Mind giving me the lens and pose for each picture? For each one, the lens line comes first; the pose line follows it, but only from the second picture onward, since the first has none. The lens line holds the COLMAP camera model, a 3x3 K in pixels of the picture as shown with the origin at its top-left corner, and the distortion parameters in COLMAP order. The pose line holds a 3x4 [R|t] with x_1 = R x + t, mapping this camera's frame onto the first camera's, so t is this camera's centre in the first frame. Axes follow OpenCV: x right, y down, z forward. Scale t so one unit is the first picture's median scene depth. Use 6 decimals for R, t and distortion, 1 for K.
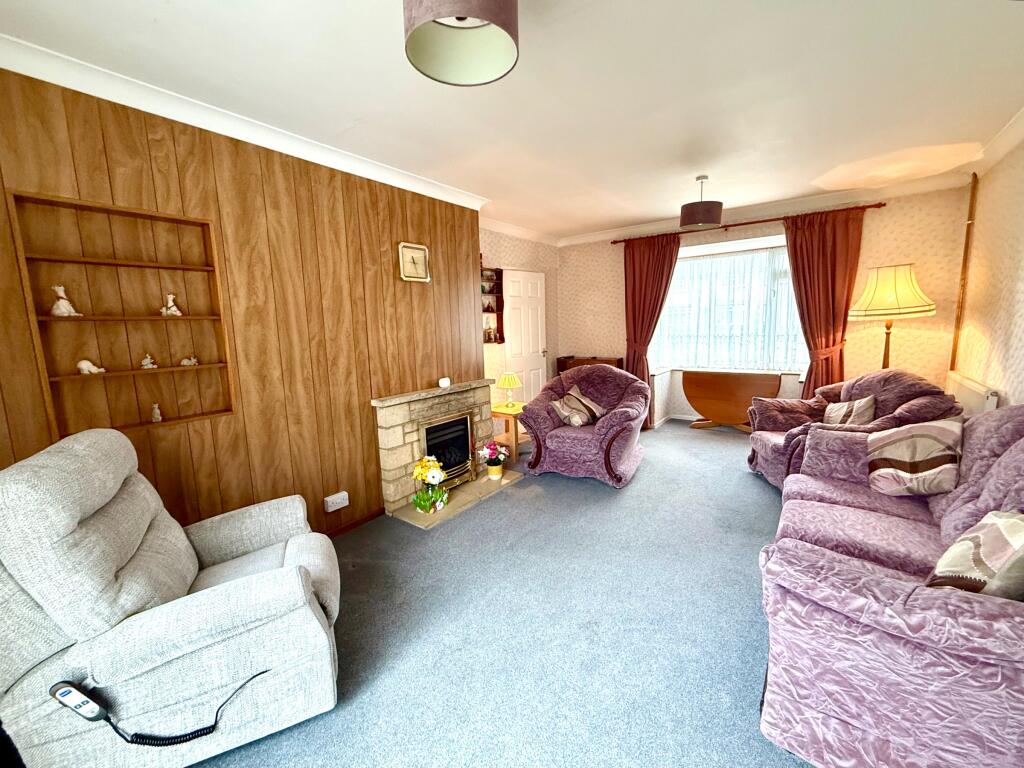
lens RADIAL K [[413.4, 0, 516.7], [0, 413.4, 379.9], [0, 0, 1]] dist [-0.001597, 0.000018]
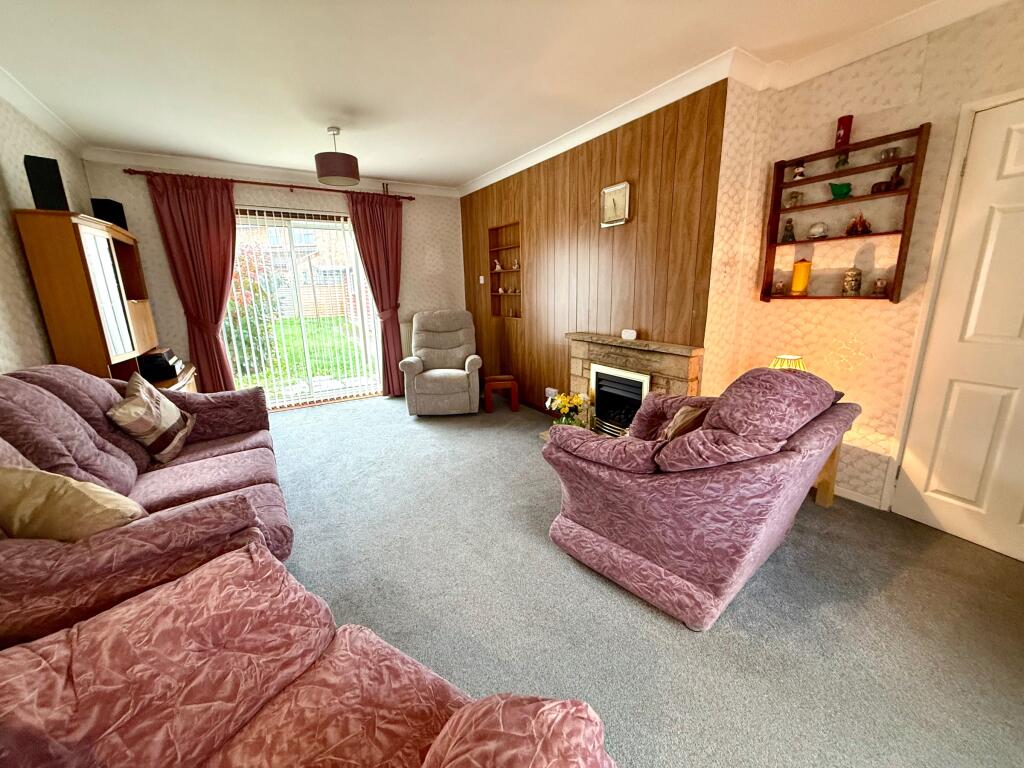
lens RADIAL K [[413.4, 0, 518.6], [0, 413.4, 386.6], [0, 0, 1]] dist [-0.001597, 0.000018]
pose [[-0.346443, 0.253549, -0.903156, 0.803727], [-0.096246, 0.948091, 0.303083, -0.145521], [0.933121, 0.191926, -0.304056, 1.133348]]
